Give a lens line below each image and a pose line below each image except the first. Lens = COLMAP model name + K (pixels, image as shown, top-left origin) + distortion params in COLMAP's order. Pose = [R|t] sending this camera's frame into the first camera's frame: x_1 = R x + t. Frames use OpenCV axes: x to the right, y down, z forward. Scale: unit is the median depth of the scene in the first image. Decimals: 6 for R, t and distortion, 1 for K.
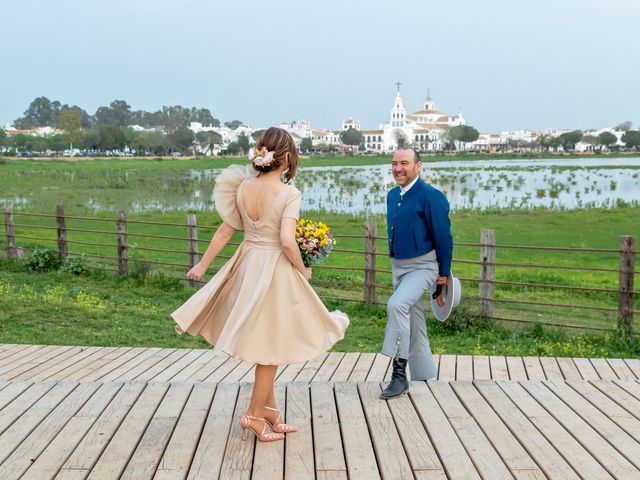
lens RADIAL K [[1096.3, 0, 320.0], [0, 1096.3, 240.0], [0, 0, 1]] dist [0.018344, 0.035232]
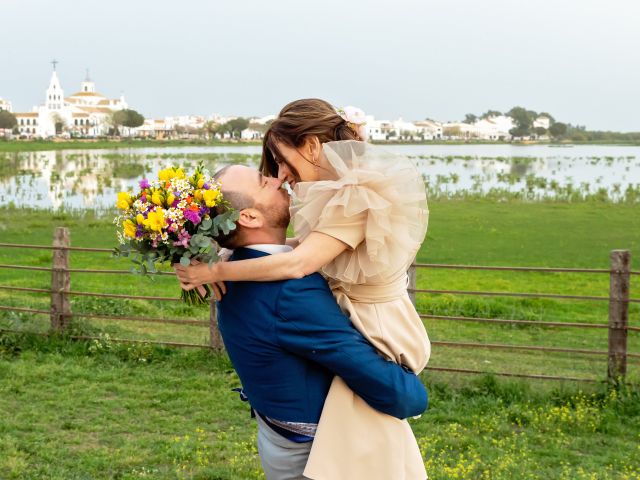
lens RADIAL K [[1057.5, 0, 302.1], [0, 1057.5, 241.8], [0, 0, 1]] dist [0.032877, -0.036187]
pose [[0.941007, -0.021598, 0.337698, -0.039701], [0.016276, 0.999695, 0.018584, -0.006678], [-0.337997, -0.011991, 0.941071, 0.108105]]
